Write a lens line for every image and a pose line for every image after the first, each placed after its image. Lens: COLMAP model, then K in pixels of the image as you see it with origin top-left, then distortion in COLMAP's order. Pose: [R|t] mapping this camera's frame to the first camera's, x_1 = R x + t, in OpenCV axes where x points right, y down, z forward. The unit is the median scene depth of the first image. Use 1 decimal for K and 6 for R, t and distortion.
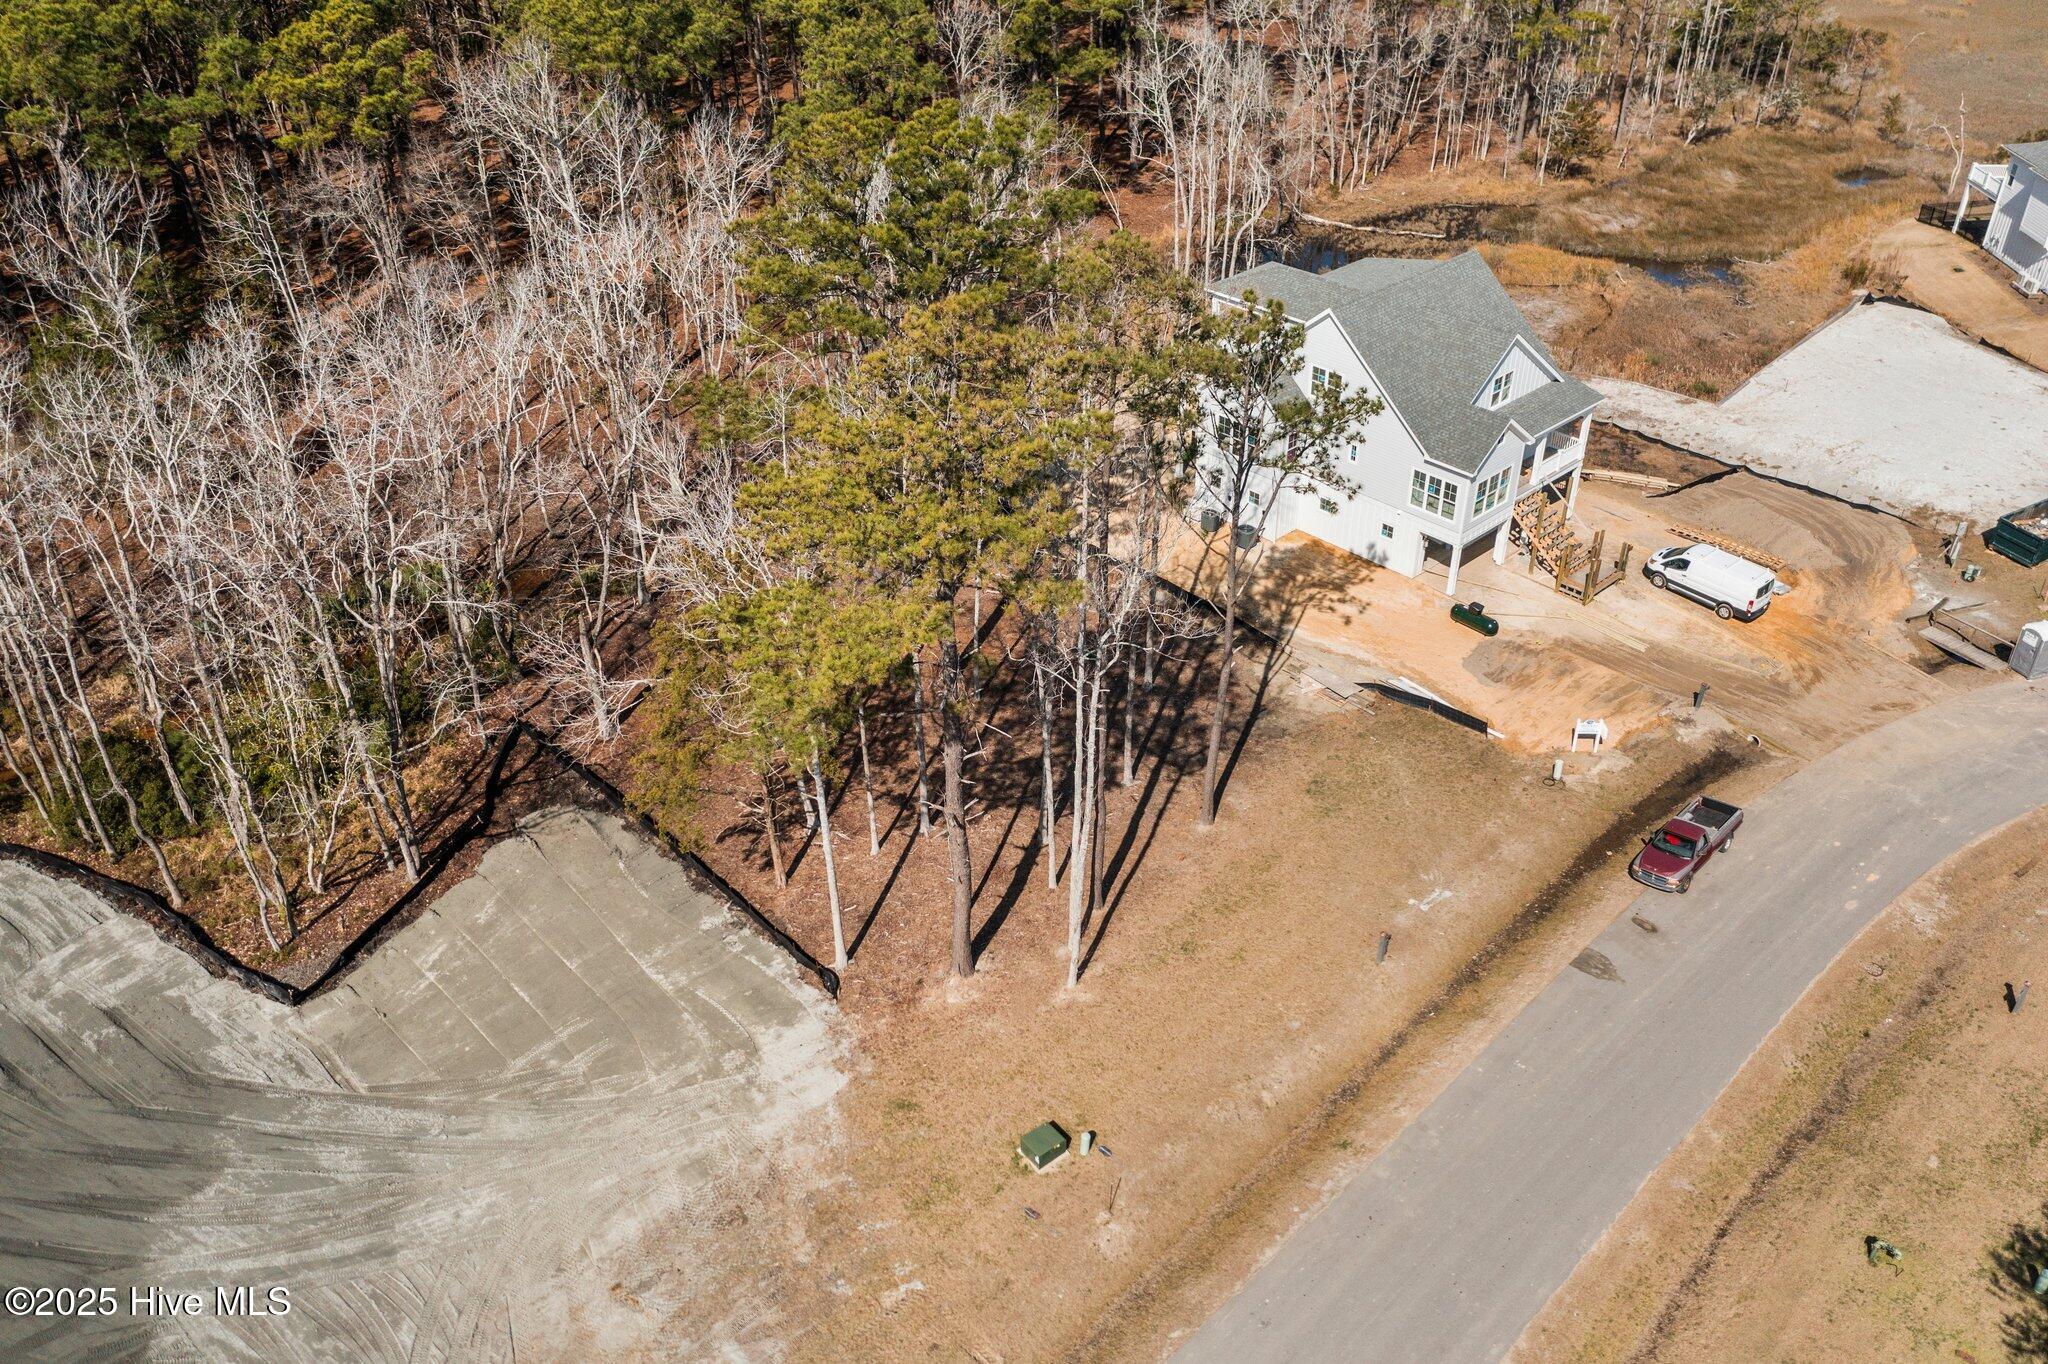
lens RADIAL K [[1596.5, 0, 1024.0], [0, 1596.5, 682.0], [0, 0, 1]] dist [-0.003988, -0.002360]
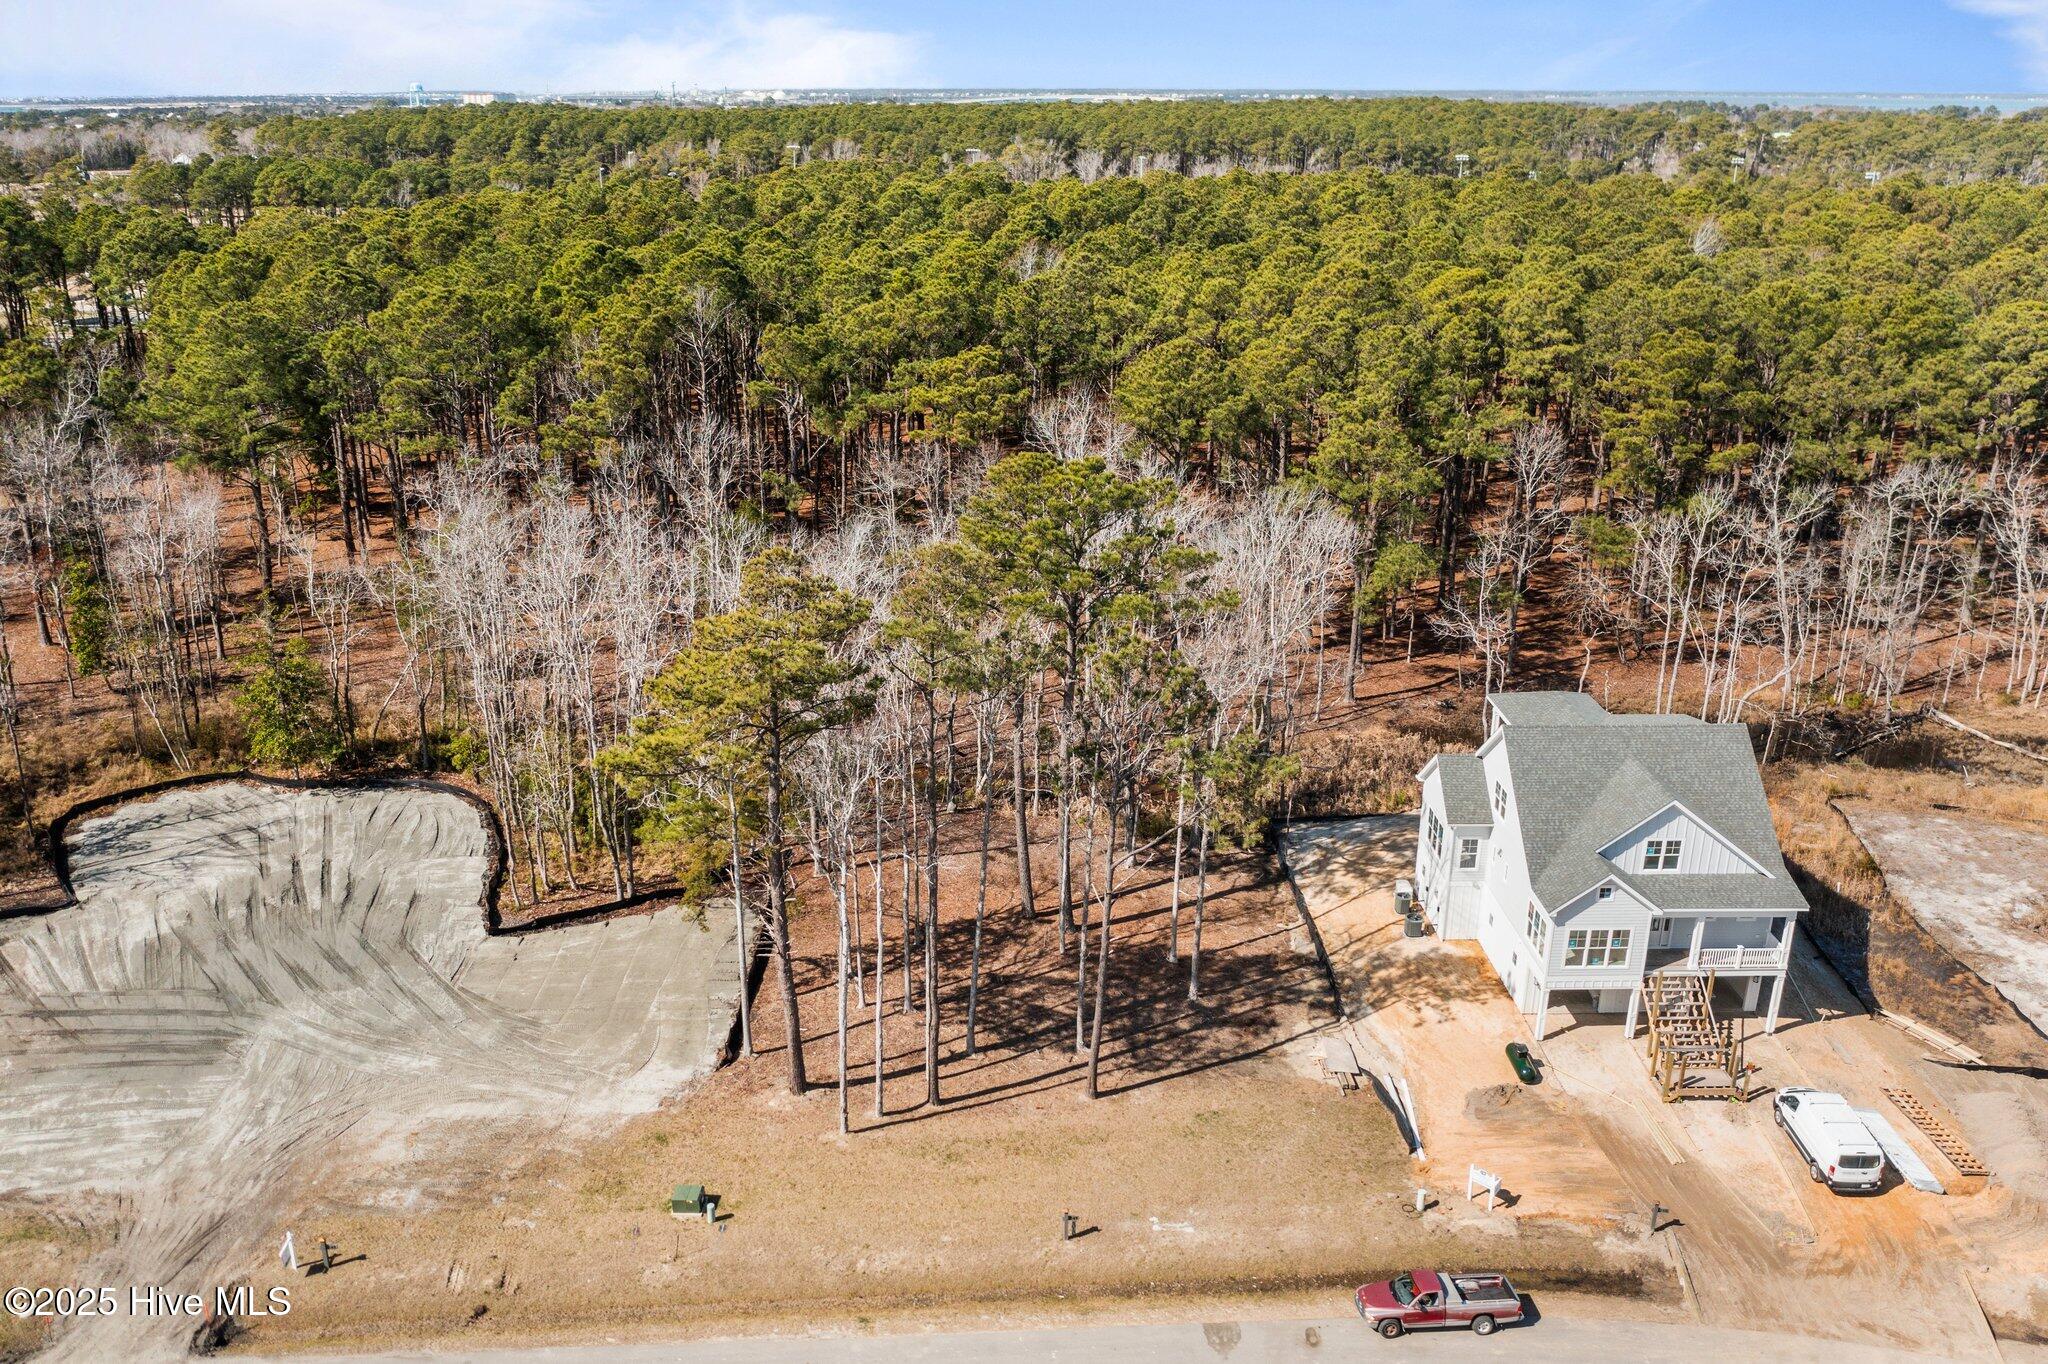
lens RADIAL K [[1611.7, 0, 1024.0], [0, 1611.7, 682.0], [0, 0, 1]] dist [0.011025, -0.003980]
pose [[0.748274, 0.235657, -0.620122, 0.693786], [-0.376583, 0.920457, -0.104617, -0.040997], [0.546142, 0.311809, 0.777498, 0.016352]]
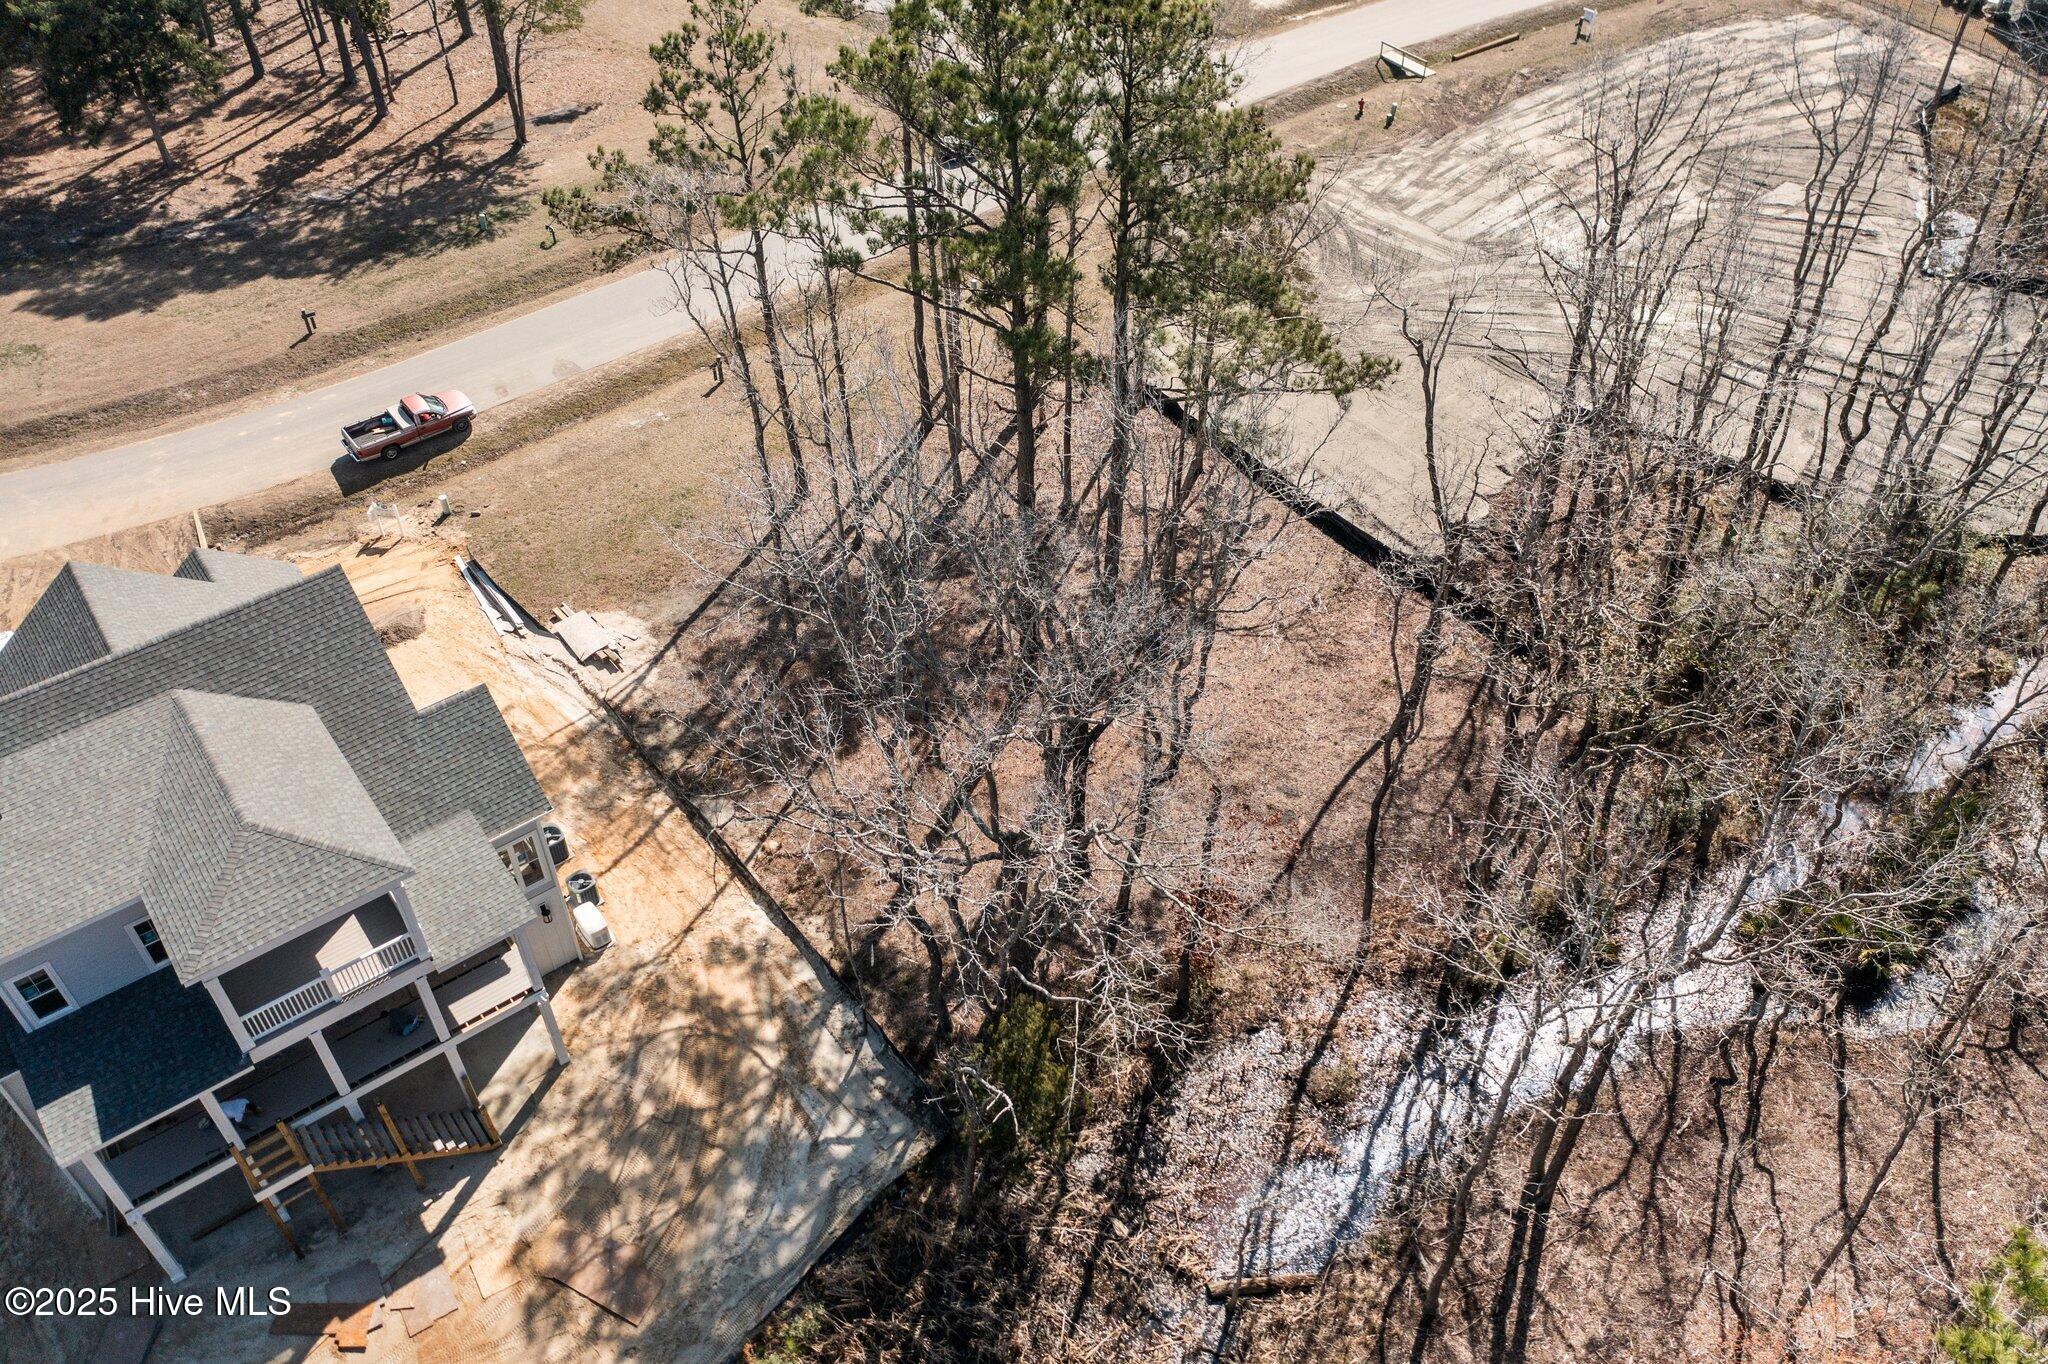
lens RADIAL K [[1611.7, 0, 1024.0], [0, 1611.7, 682.0], [0, 0, 1]] dist [0.011025, -0.003980]
pose [[-0.995603, -0.047118, 0.080960, -0.122185], [0.067043, 0.245195, 0.967153, -0.898103], [-0.065421, 0.968328, -0.240958, 1.352128]]
